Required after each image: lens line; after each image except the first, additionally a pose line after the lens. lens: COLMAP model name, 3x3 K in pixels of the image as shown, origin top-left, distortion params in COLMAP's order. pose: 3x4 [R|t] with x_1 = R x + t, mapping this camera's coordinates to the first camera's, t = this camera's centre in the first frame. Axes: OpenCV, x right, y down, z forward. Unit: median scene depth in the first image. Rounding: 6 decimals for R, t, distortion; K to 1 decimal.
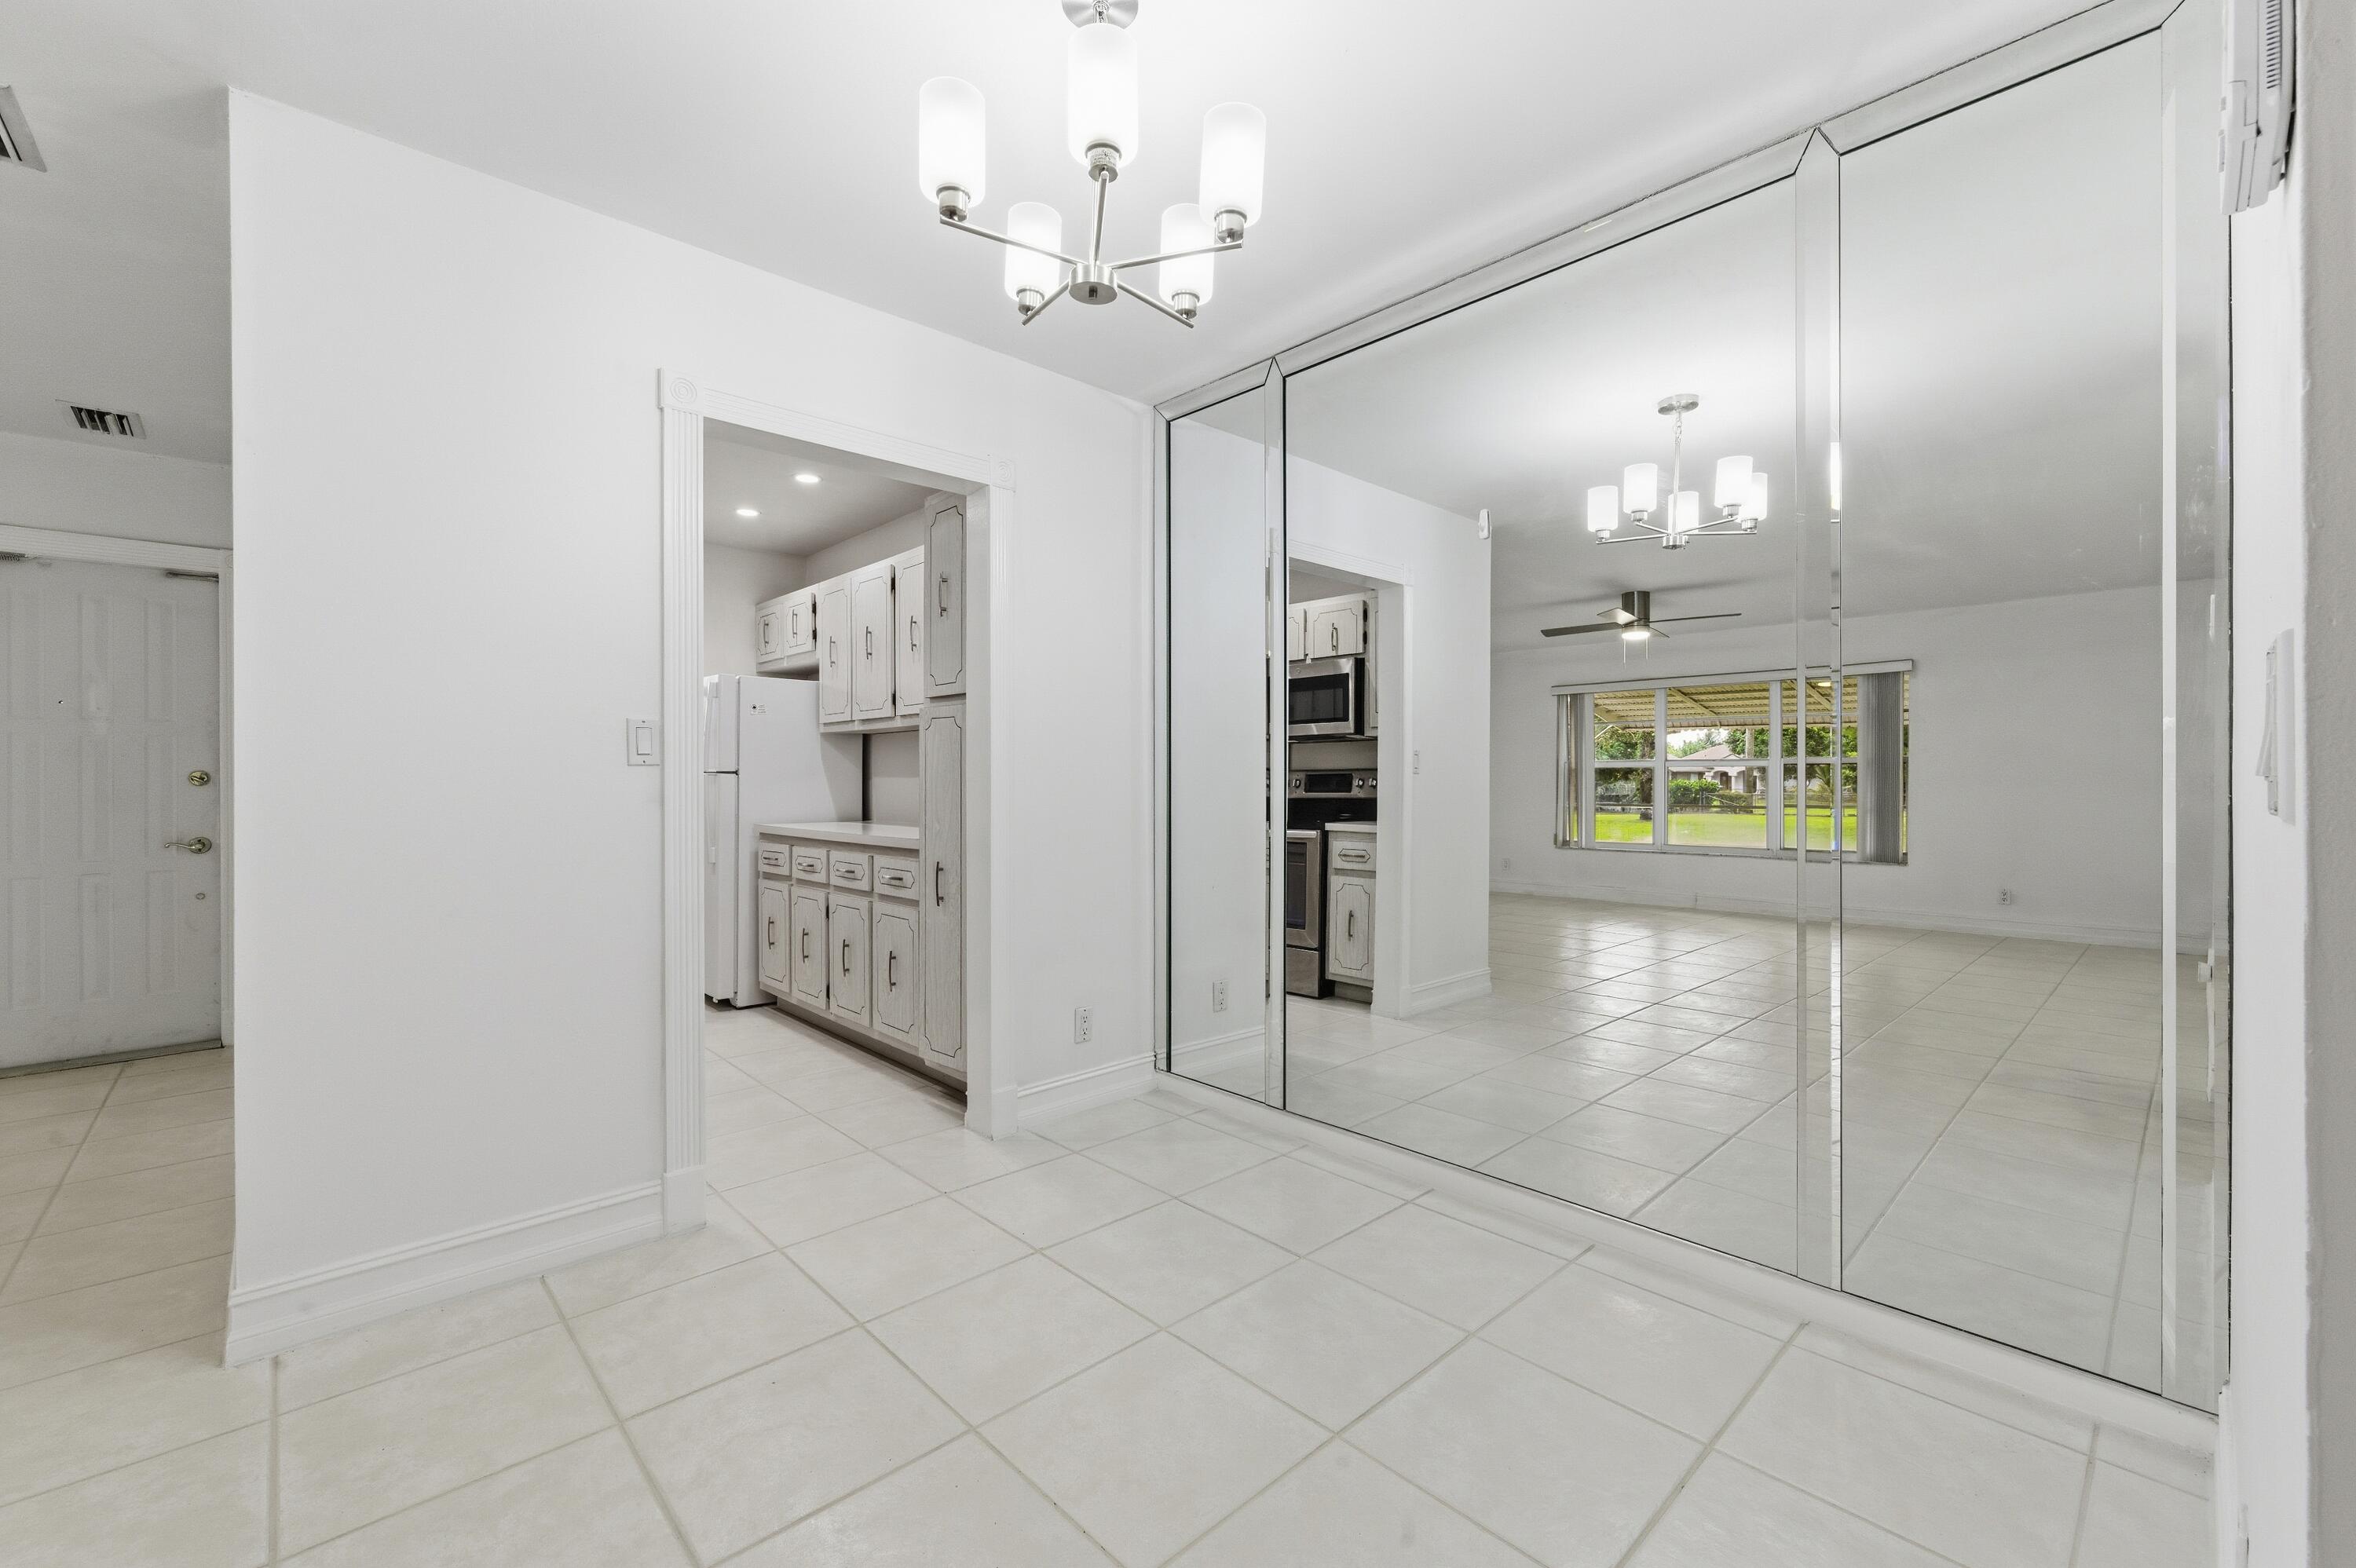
lens RADIAL K [[969.8, 0, 1177.3], [0, 969.8, 770.7], [0, 0, 1]] dist [0.000089, -0.000001]
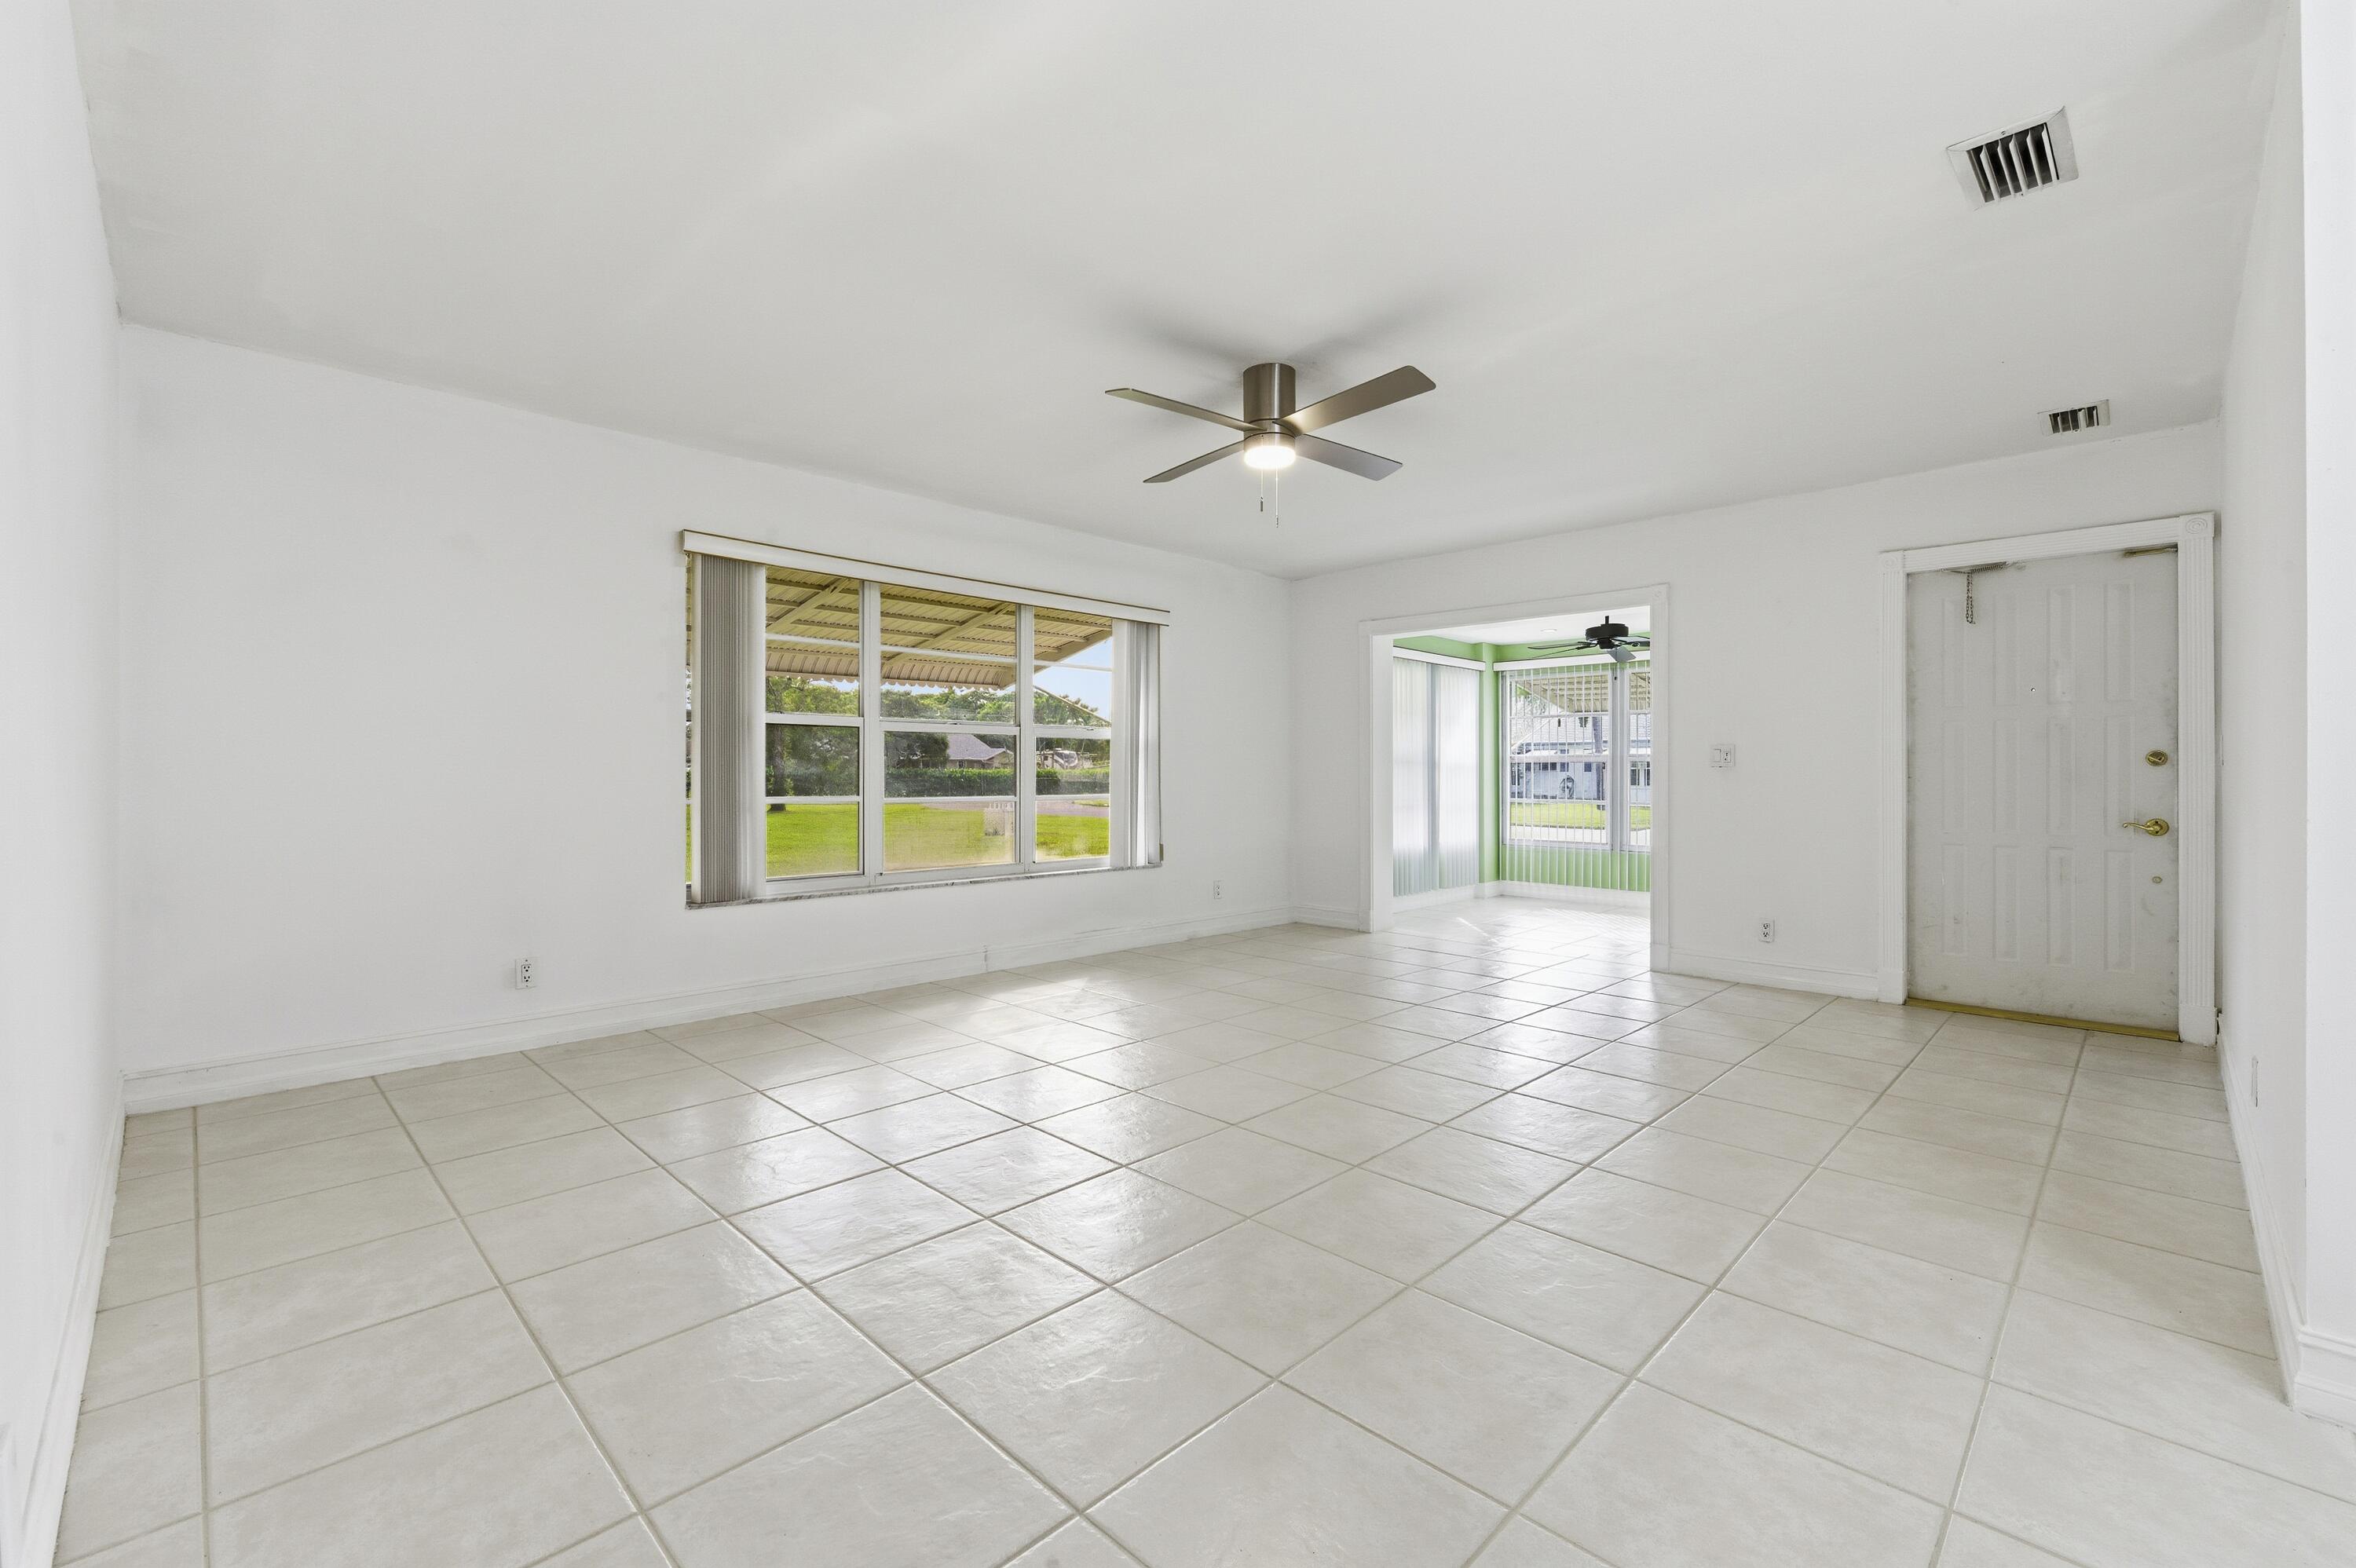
lens RADIAL K [[981.2, 0, 1176.4], [0, 981.2, 778.9], [0, 0, 1]] dist [-0.001565, -0.000173]
pose [[0.038188, 0.008655, -0.999233, -0.069020], [0.003444, 0.999955, 0.008793, 0.017135], [0.999265, -0.003777, 0.038157, -0.017548]]
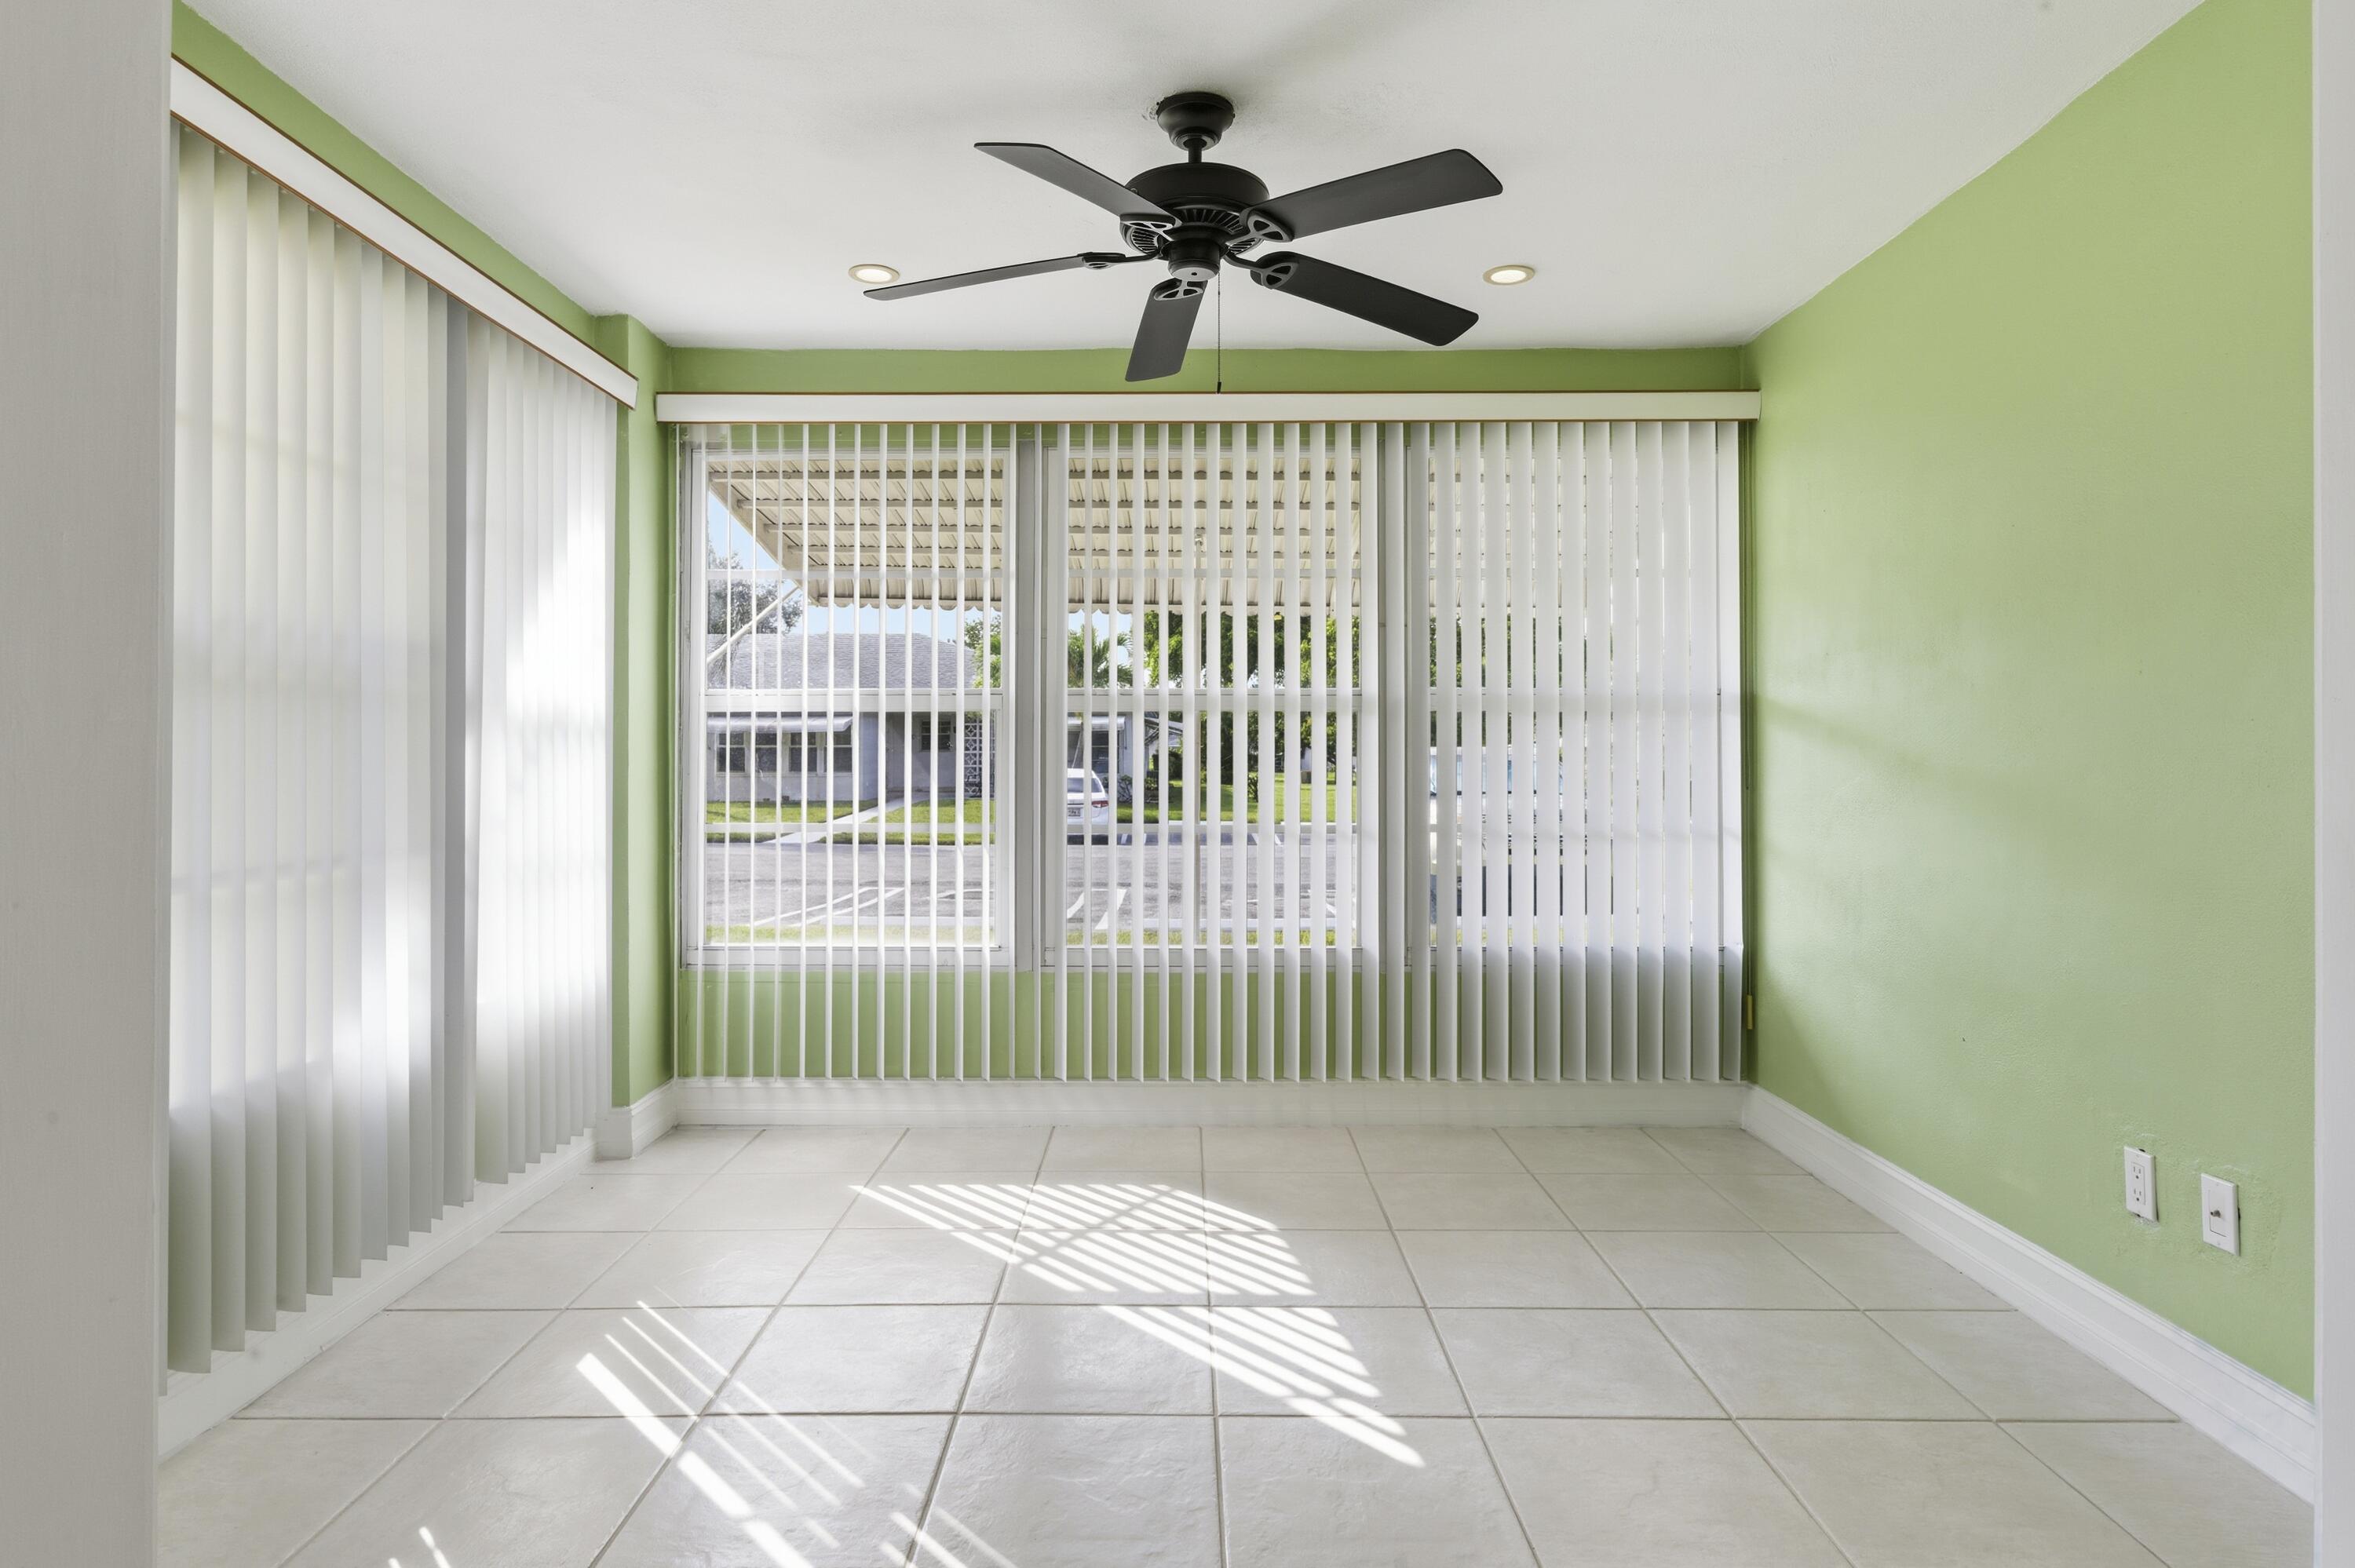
lens RADIAL K [[1339.0, 0, 1172.8], [0, 1339.0, 726.7], [0, 0, 1]] dist [0.000804, -0.000592]
pose [[0.727526, -0.002709, -0.686075, -1.316343], [-0.003304, 0.999967, -0.007452, 0.021776], [0.686073, 0.007688, 0.727493, 0.337892]]
